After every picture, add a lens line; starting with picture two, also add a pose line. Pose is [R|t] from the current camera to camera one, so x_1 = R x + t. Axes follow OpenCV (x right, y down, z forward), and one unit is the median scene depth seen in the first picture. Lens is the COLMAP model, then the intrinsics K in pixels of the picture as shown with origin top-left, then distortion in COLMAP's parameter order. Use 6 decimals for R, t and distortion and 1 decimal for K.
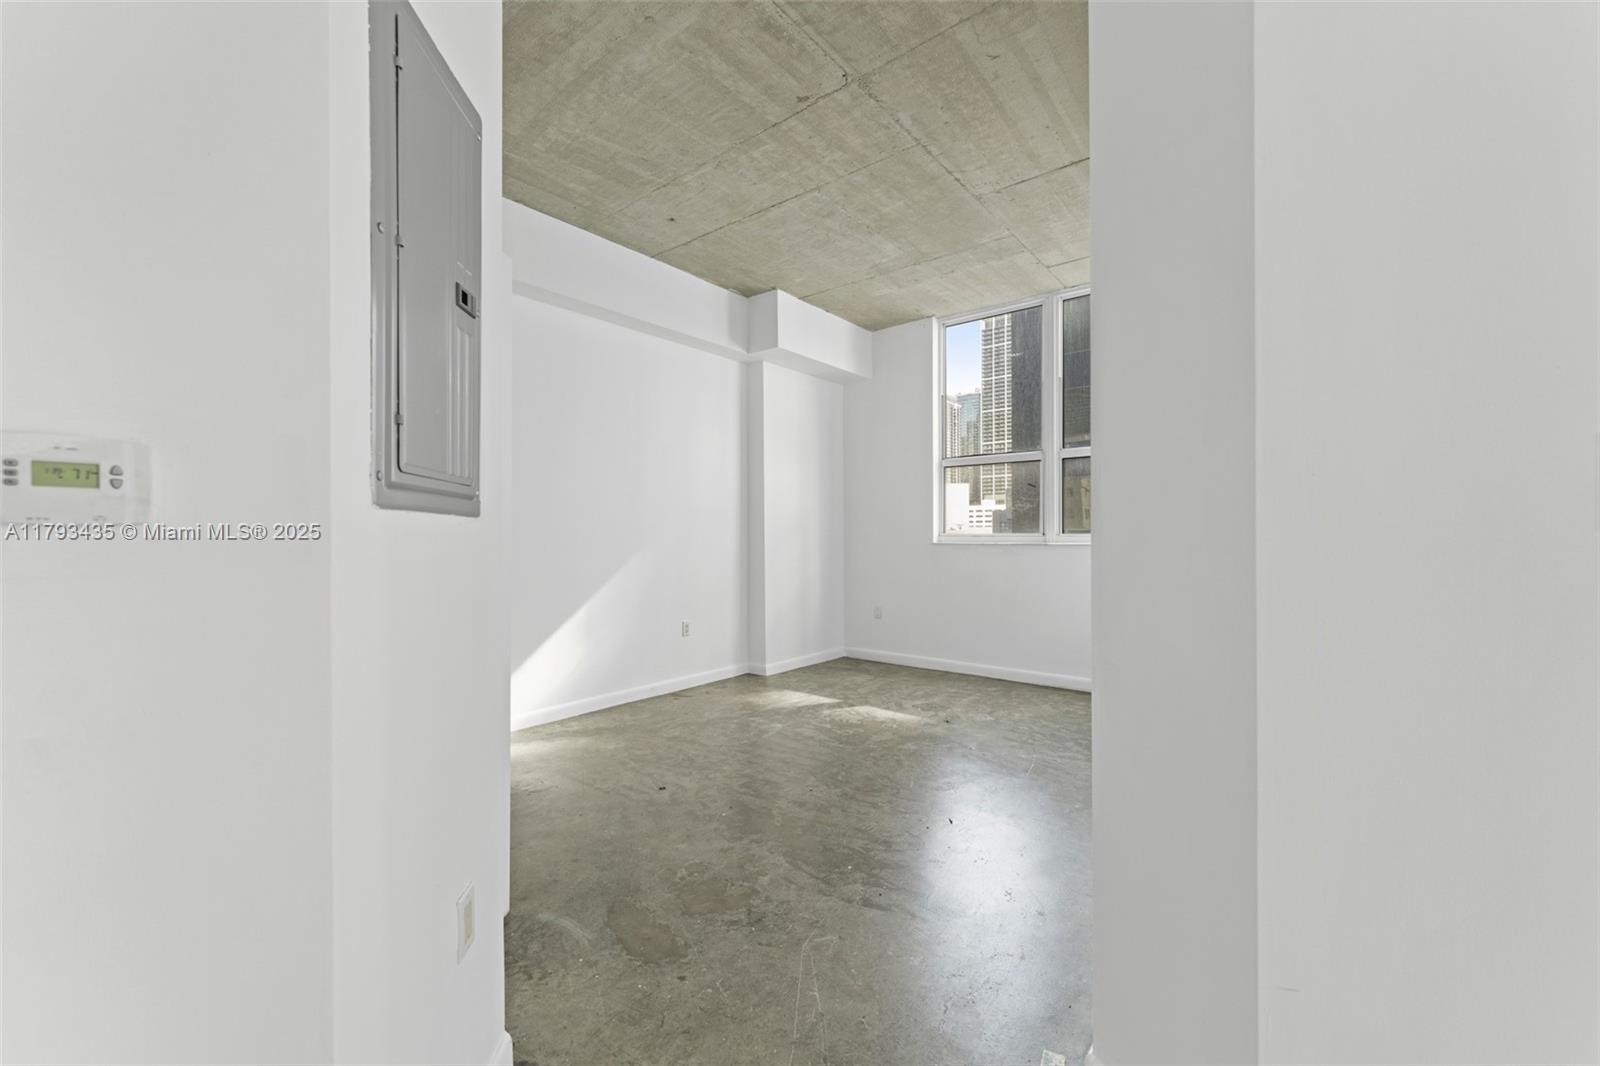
lens RADIAL K [[639.9, 0, 796.9], [0, 639.9, 534.7], [0, 0, 1]] dist [0.000670, 0.000181]
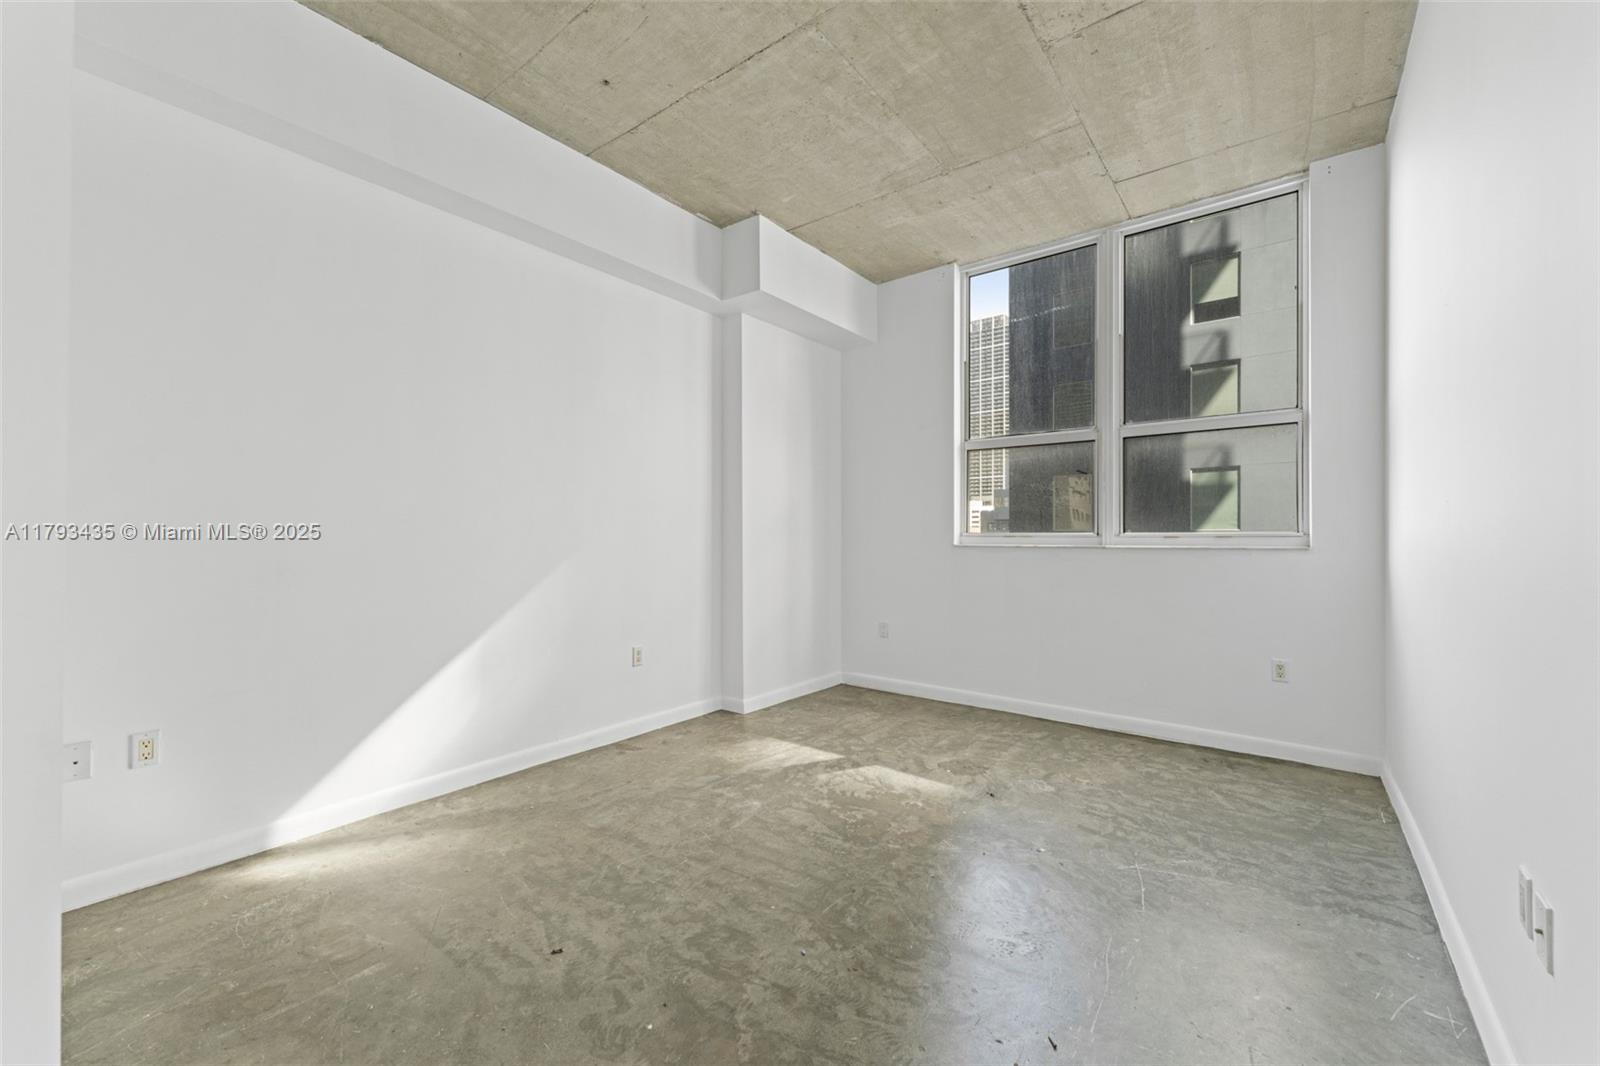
lens RADIAL K [[639.9, 0, 805.7], [0, 639.9, 534.5], [0, 0, 1]] dist [0.000670, 0.000181]
pose [[0.999497, 0.002850, 0.031583, 0.002040], [-0.002833, 0.999996, -0.000603, 0.000794], [-0.031584, 0.000513, 0.999501, 0.193423]]
